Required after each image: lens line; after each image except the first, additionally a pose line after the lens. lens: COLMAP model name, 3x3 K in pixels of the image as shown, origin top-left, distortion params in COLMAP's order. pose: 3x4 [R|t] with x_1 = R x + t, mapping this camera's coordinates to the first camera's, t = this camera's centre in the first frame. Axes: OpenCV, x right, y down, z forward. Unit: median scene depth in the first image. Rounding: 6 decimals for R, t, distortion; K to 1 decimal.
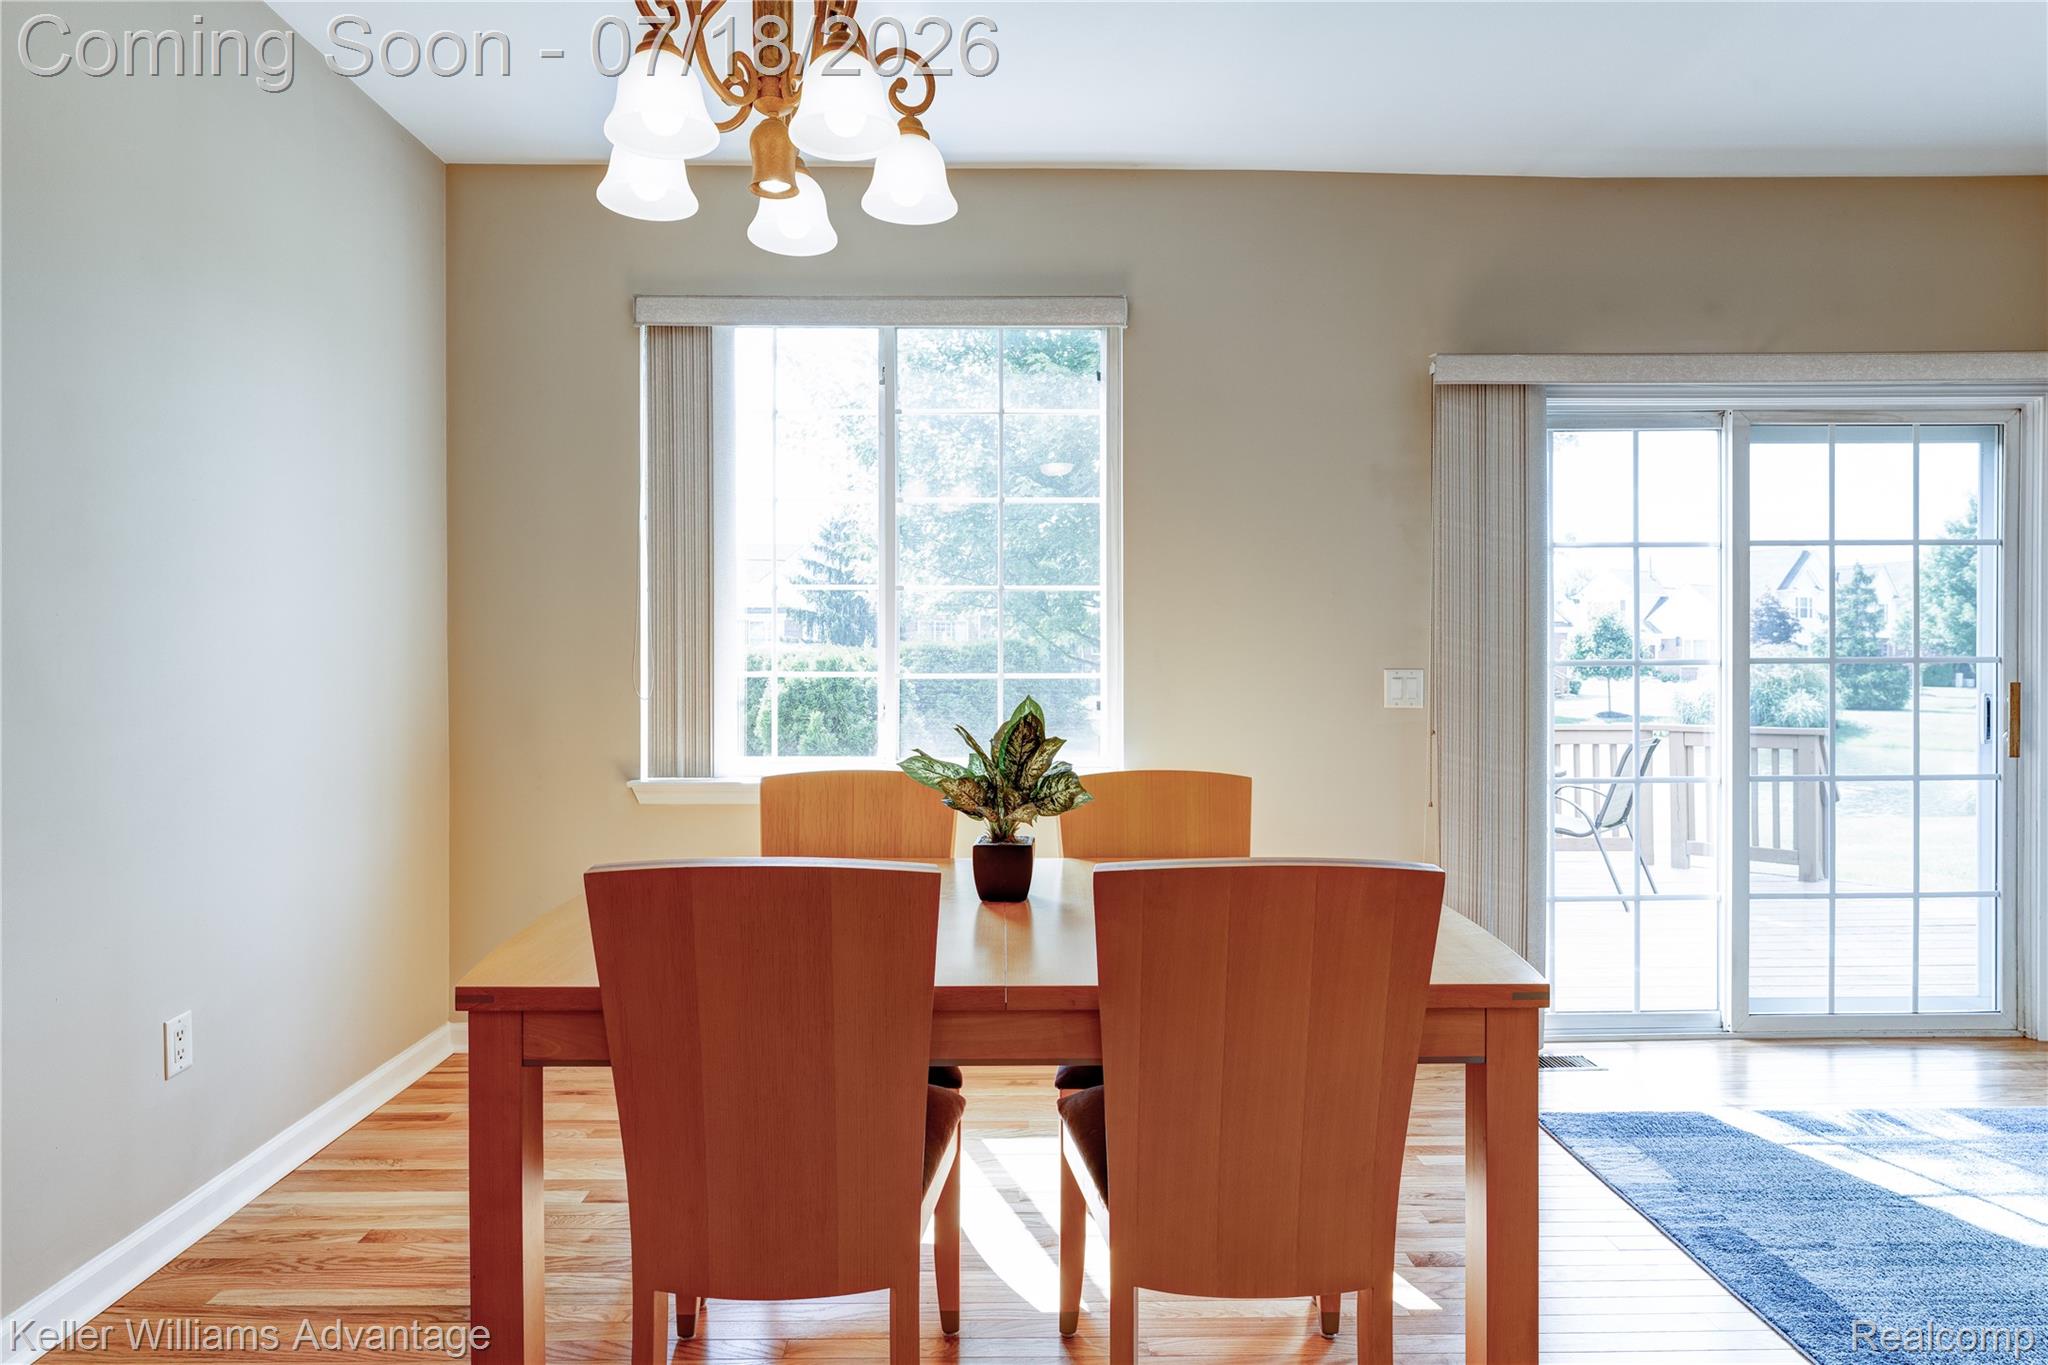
lens RADIAL K [[1150.3, 0, 1024.0], [0, 1150.3, 682.5], [0, 0, 1]] dist [0.000403, 0.000094]
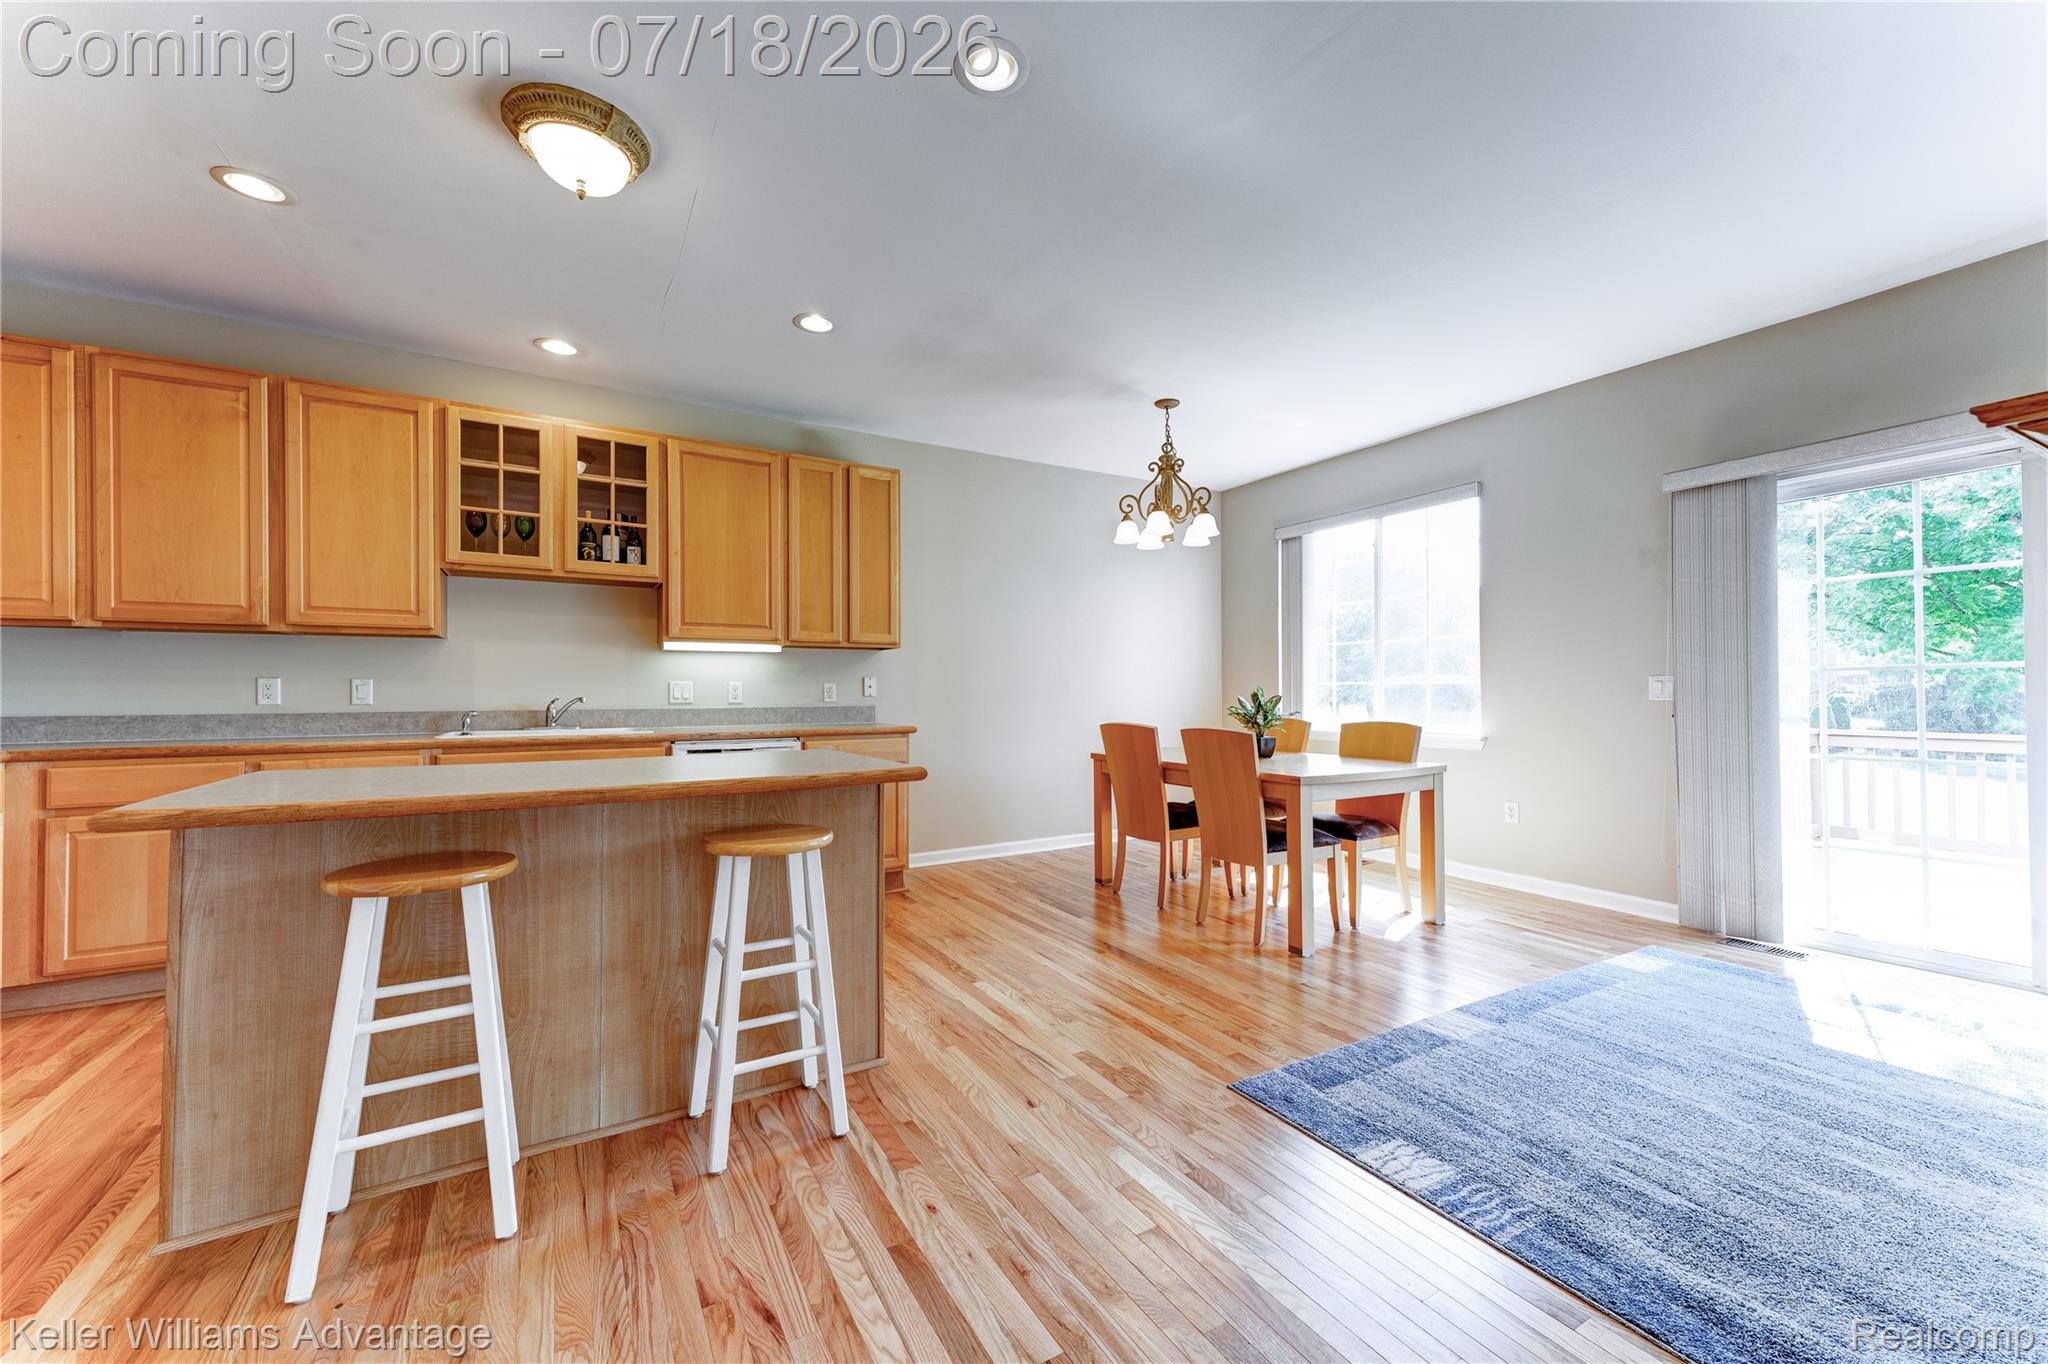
lens RADIAL K [[793.0, 0, 1024.0], [0, 793.0, 682.0], [0, 0, 1]] dist [0.000549, 0.000059]
pose [[0.503243, -0.014991, -0.864015, 0.827582], [-0.013306, 0.999597, -0.025094, 0.036078], [0.864043, 0.024125, 0.502840, -0.284601]]
